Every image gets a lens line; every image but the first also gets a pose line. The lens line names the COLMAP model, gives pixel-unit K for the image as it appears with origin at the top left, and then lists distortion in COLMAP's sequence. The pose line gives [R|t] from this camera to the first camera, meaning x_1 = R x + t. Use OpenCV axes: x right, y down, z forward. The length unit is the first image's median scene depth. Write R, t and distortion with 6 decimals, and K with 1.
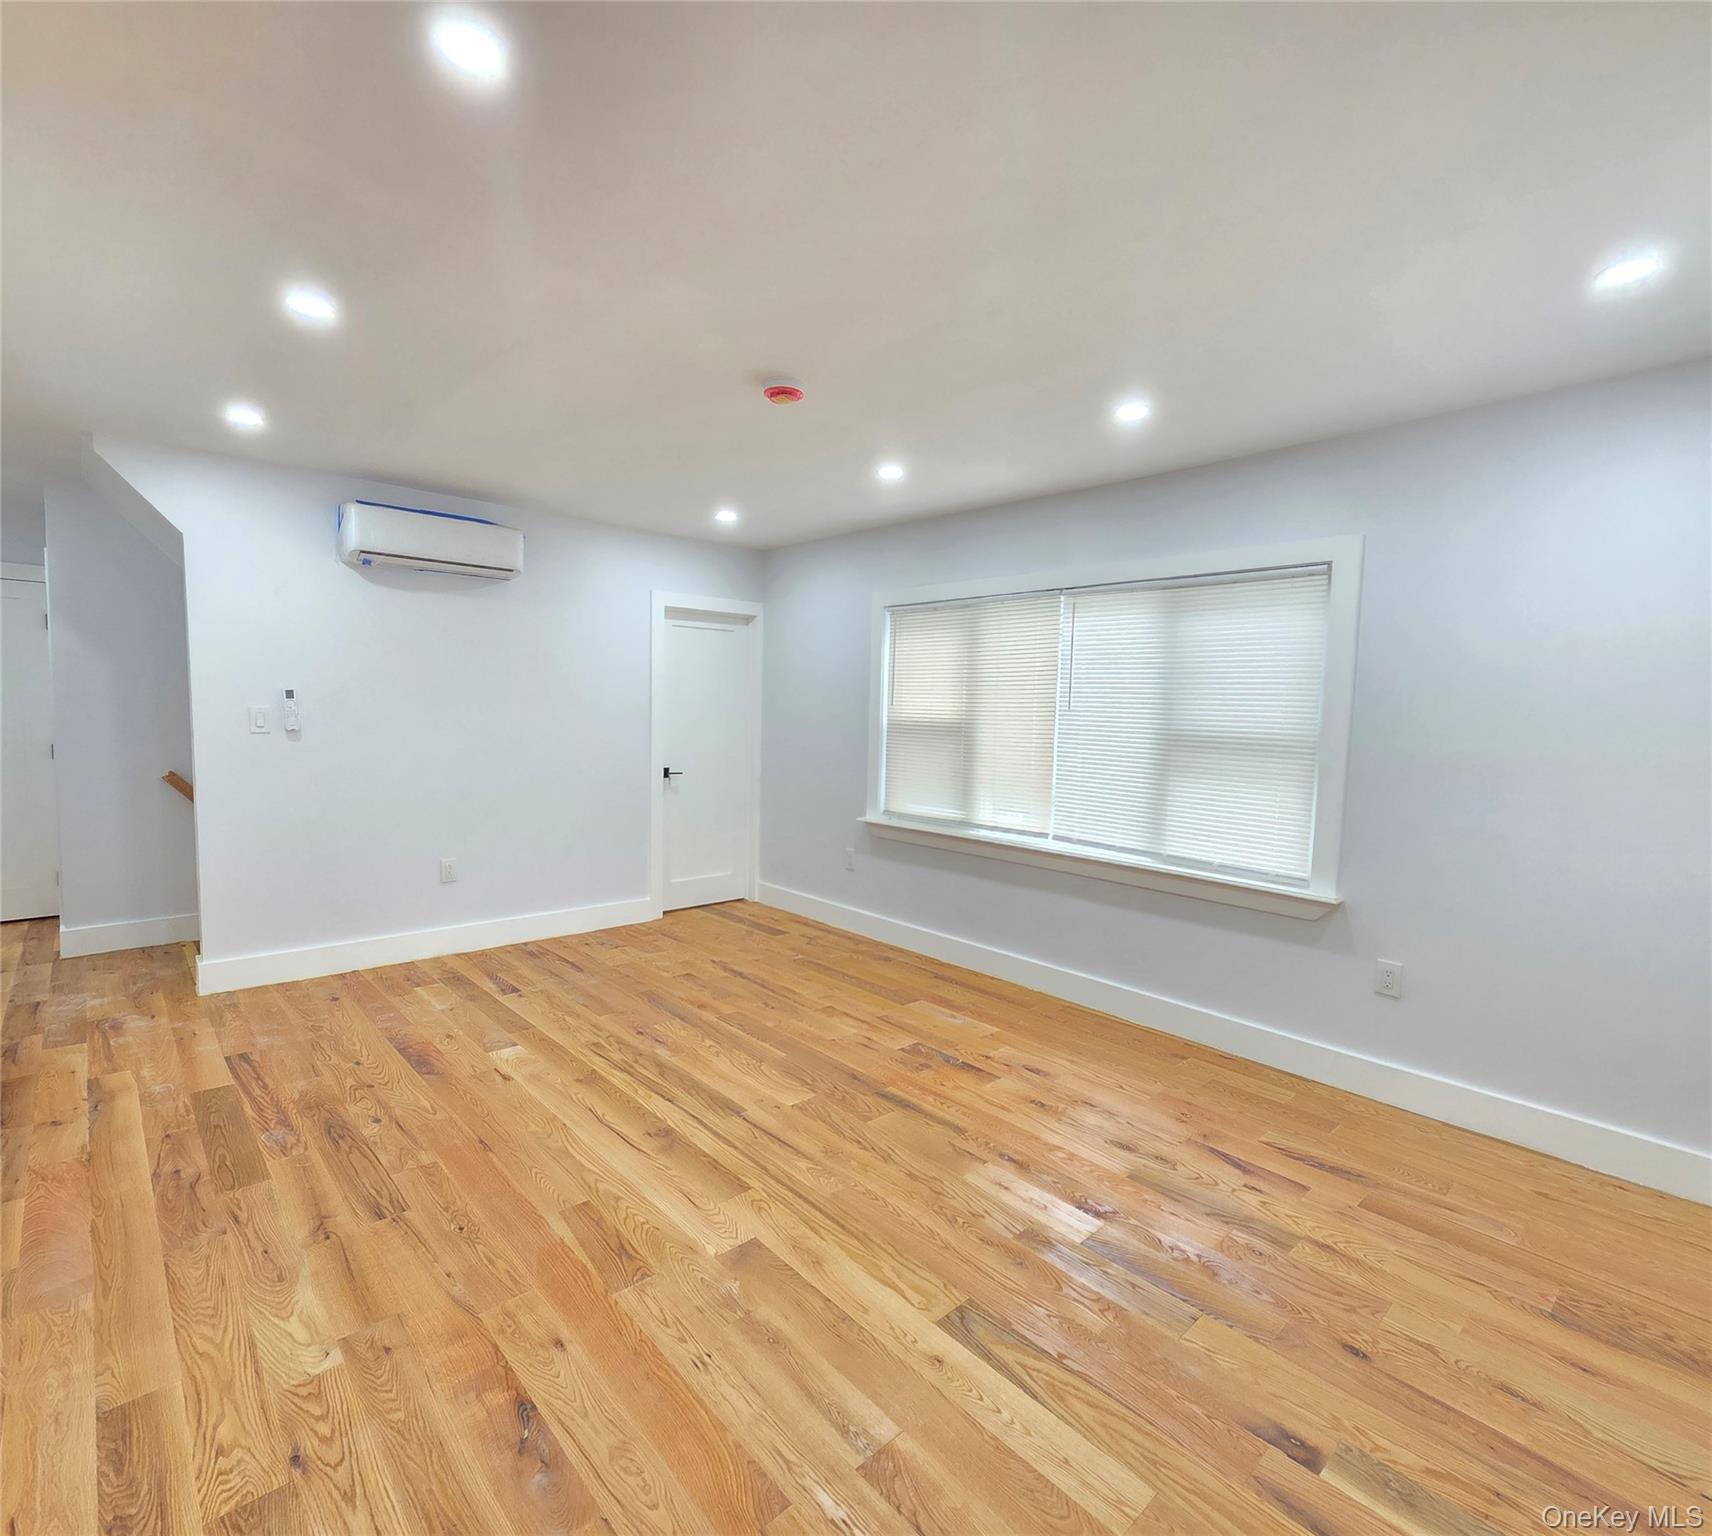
lens RADIAL K [[840.0, 0, 849.2], [0, 840.0, 767.2], [0, 0, 1]] dist [-0.001249, -0.000990]
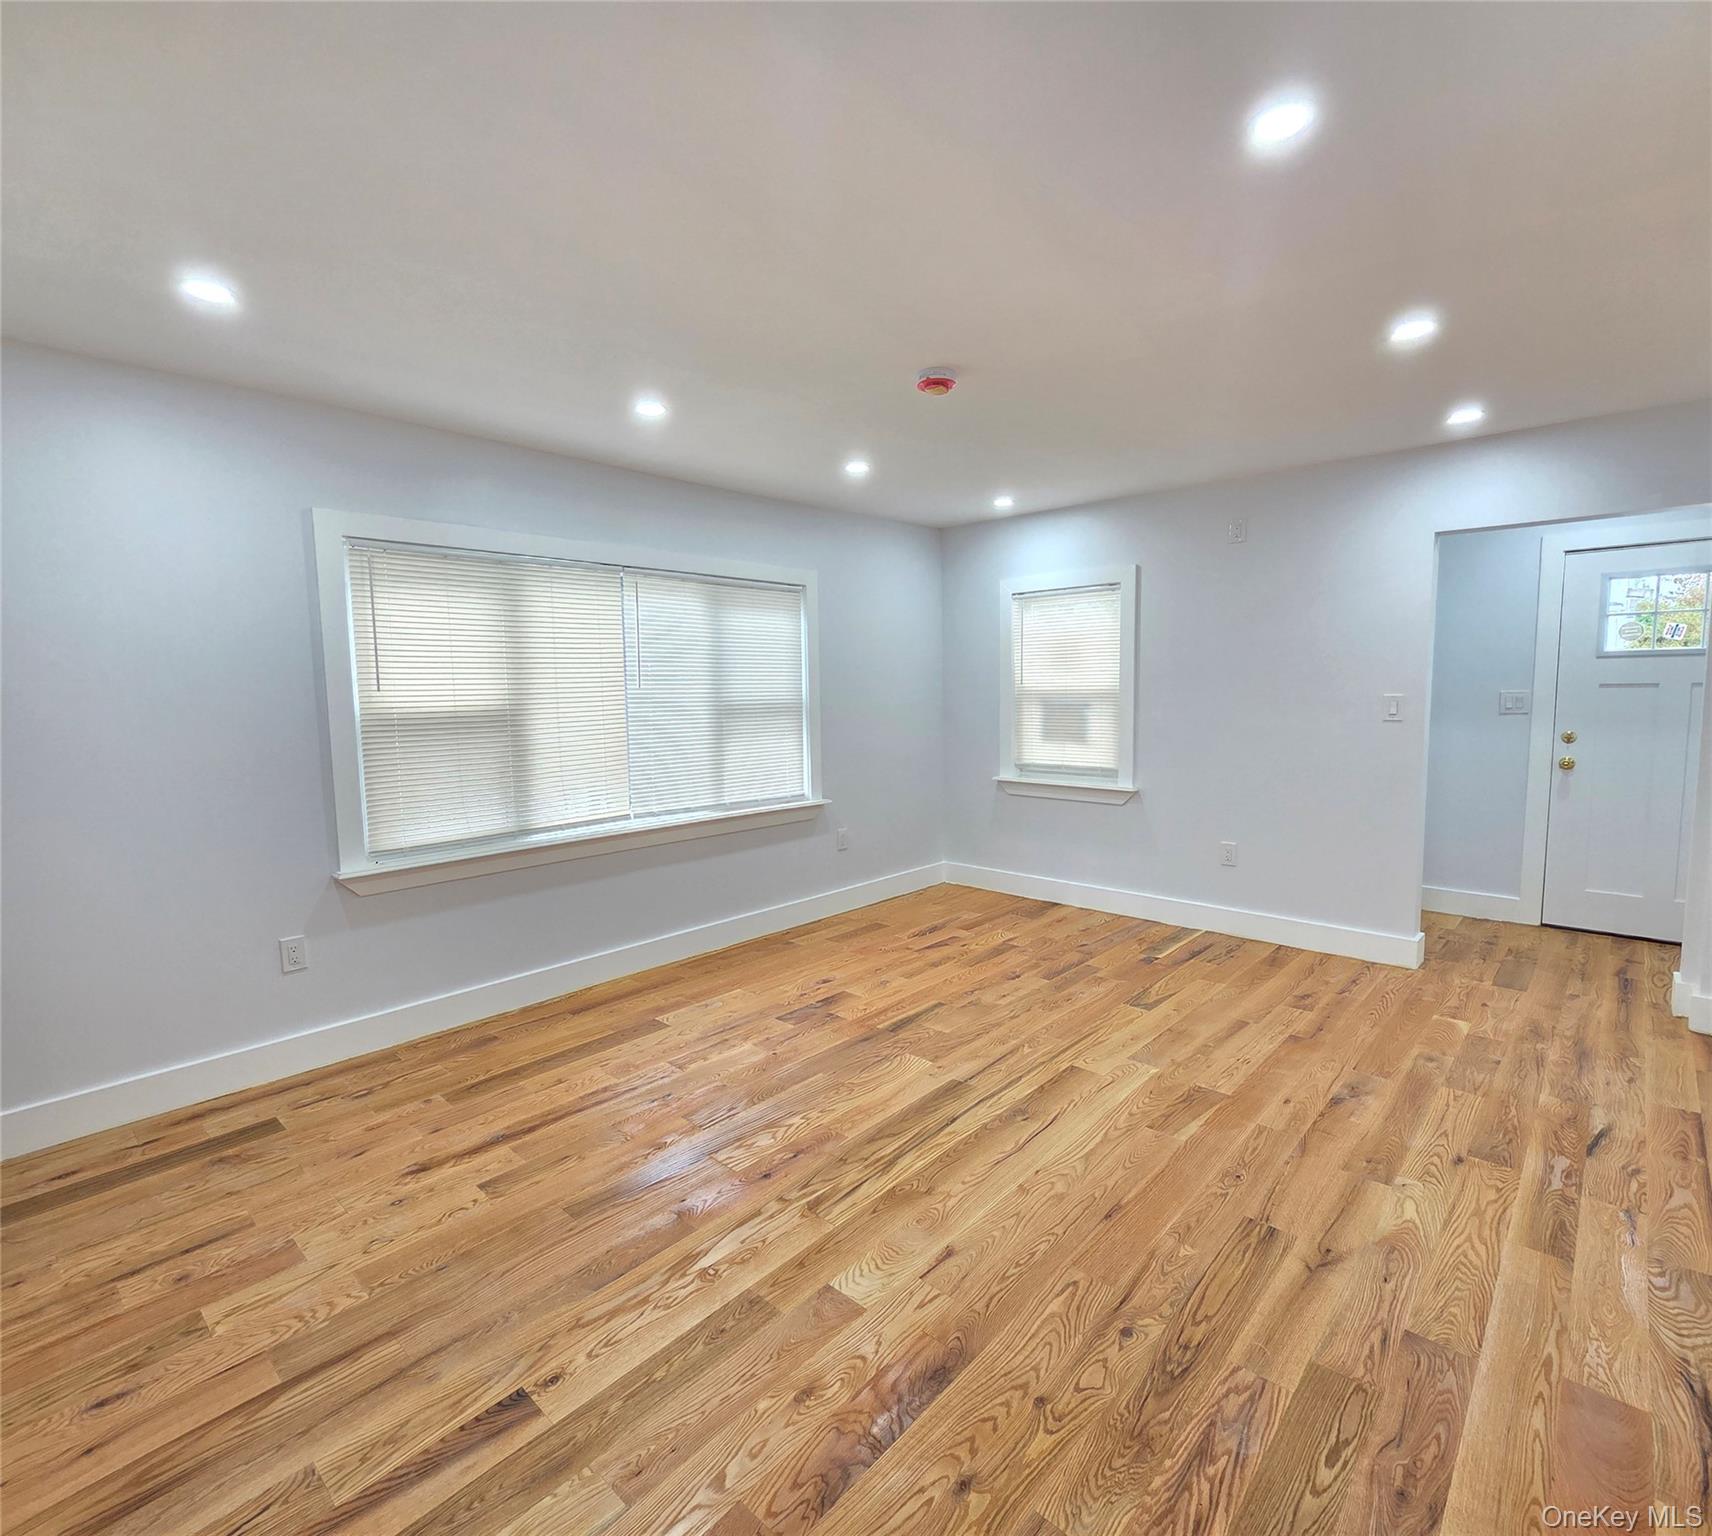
lens RADIAL K [[840.0, 0, 849.2], [0, 840.0, 767.2], [0, 0, 1]] dist [-0.001249, -0.000990]
pose [[-0.080776, -0.120324, 0.989443, -0.966061], [0.083539, 0.988377, 0.127014, -0.101644], [-0.993225, 0.092917, -0.069786, 1.031264]]
